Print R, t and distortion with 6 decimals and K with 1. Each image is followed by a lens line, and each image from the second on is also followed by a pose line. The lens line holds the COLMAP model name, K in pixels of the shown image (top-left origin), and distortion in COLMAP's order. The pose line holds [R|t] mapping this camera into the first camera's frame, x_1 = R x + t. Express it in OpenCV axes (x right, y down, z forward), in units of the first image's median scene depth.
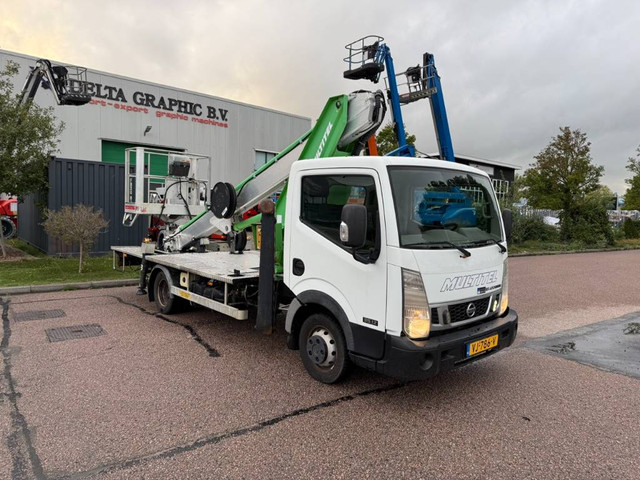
lens RADIAL K [[447.4, 0, 317.4], [0, 447.4, 236.2], [0, 0, 1]] dist [0.066557, -0.079143]
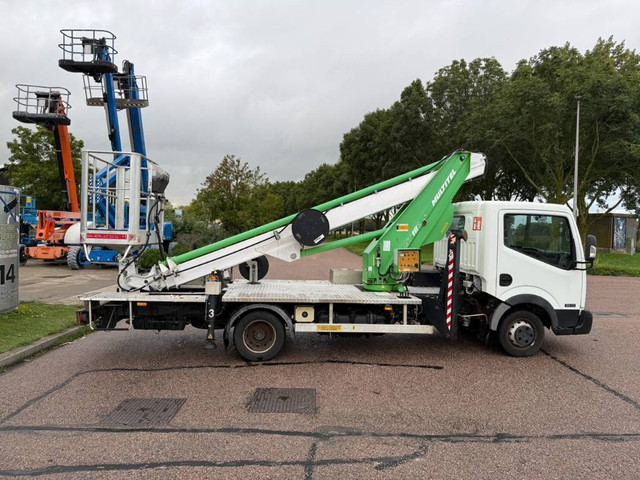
lens RADIAL K [[447.4, 0, 317.4], [0, 447.4, 236.2], [0, 0, 1]] dist [0.066557, -0.079143]
pose [[0.591678, -0.029663, 0.805628, -0.983668], [0.047667, 0.998862, 0.001769, -0.061782], [-0.804764, 0.037355, 0.592419, 0.418918]]
